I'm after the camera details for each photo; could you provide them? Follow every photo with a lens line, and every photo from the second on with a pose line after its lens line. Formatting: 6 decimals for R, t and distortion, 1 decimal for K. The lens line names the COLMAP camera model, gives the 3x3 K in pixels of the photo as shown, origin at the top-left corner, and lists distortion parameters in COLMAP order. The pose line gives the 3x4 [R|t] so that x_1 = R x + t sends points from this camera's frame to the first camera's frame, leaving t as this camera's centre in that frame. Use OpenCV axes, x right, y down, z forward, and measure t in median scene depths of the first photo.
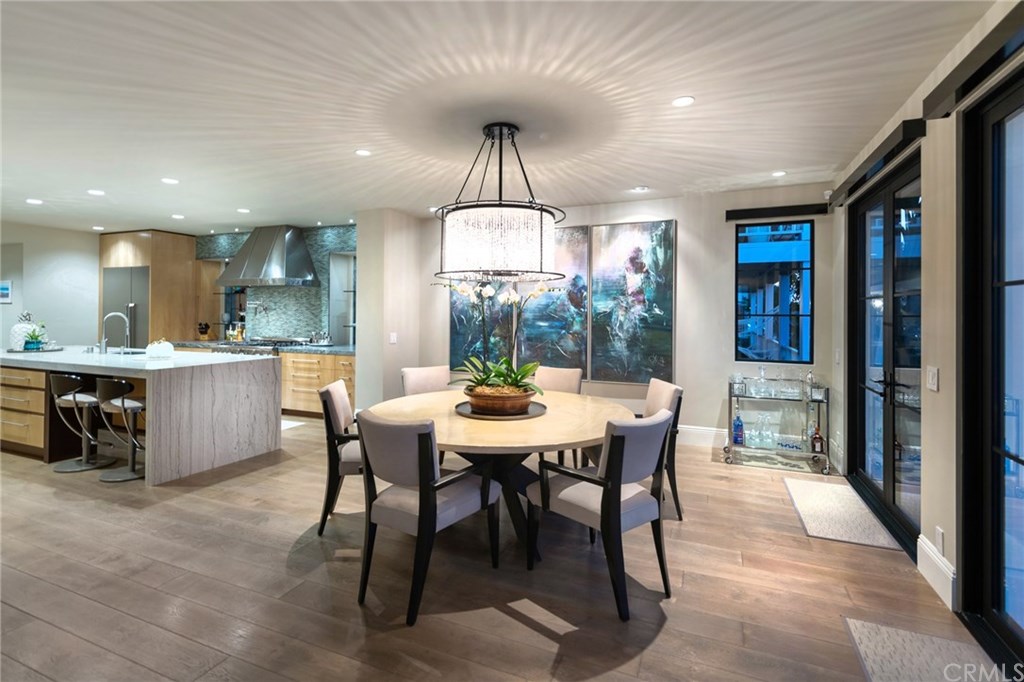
lens RADIAL K [[484.7, 0, 536.0], [0, 484.7, 318.9], [0, 0, 1]] dist [-0.005226, -0.000814]
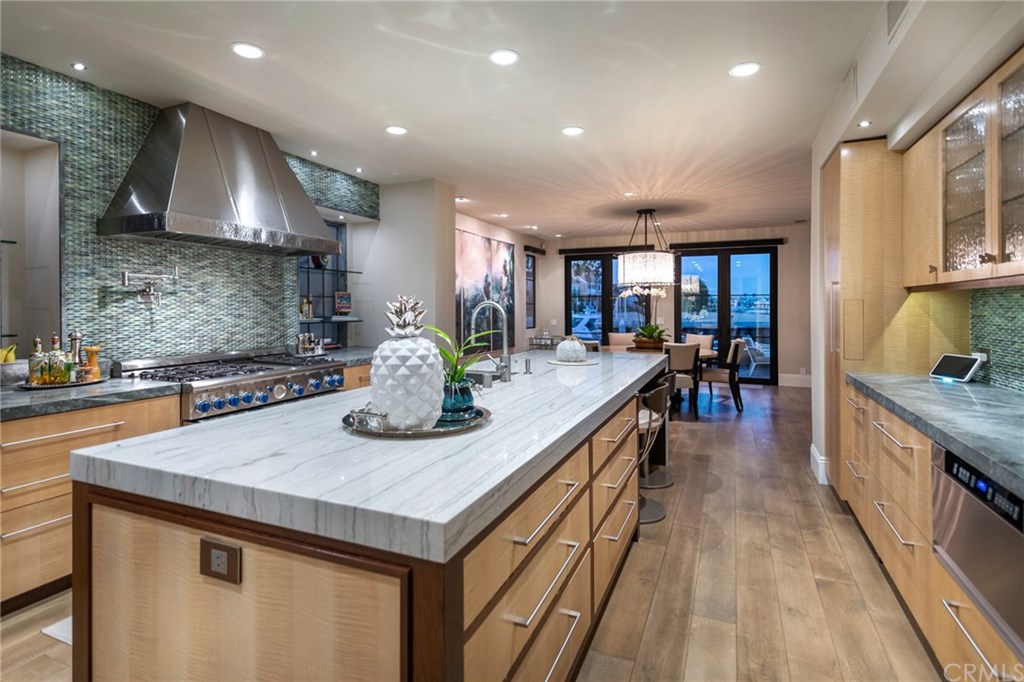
lens RADIAL K [[492.1, 0, 529.4], [0, 492.1, 307.1], [0, 0, 1]] dist [0.001694, 0.000114]
pose [[0.027670, -0.007331, 0.999590, -1.001846], [0.011129, 0.999913, 0.007025, -0.006541], [-0.999555, 0.010930, 0.027749, 0.678963]]
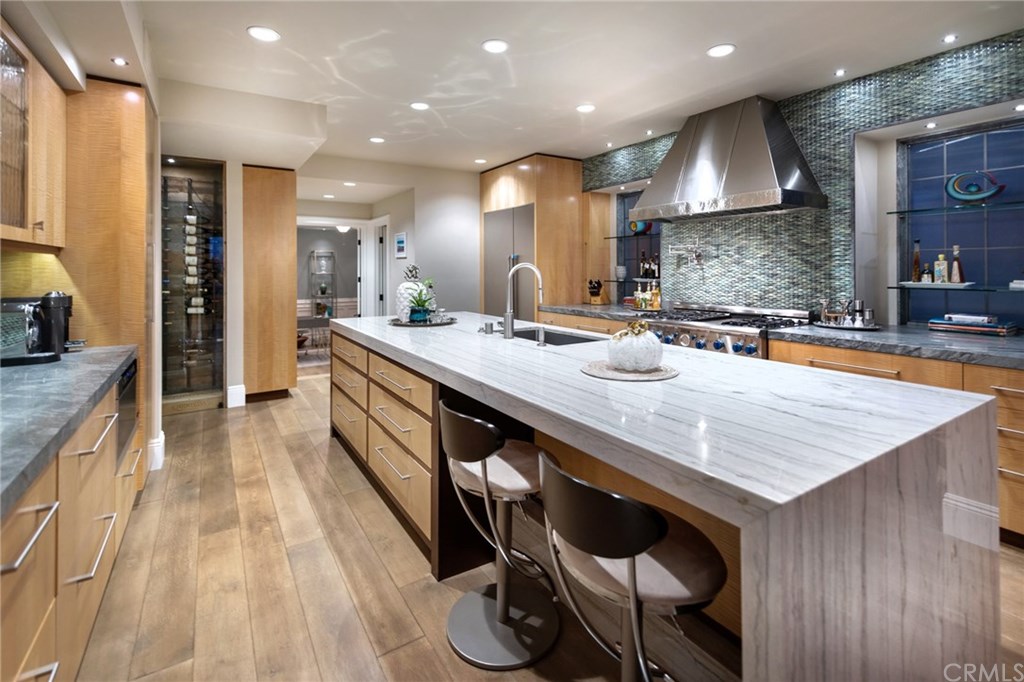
lens RADIAL K [[470.4, 0, 508.7], [0, 470.4, 269.4], [0, 0, 1]] dist [0.001718, -0.000099]
pose [[0.803011, -0.012648, -0.595830, -0.413623], [0.006386, 0.999900, -0.012619, 0.001147], [0.595930, 0.006329, 0.803012, 0.408116]]
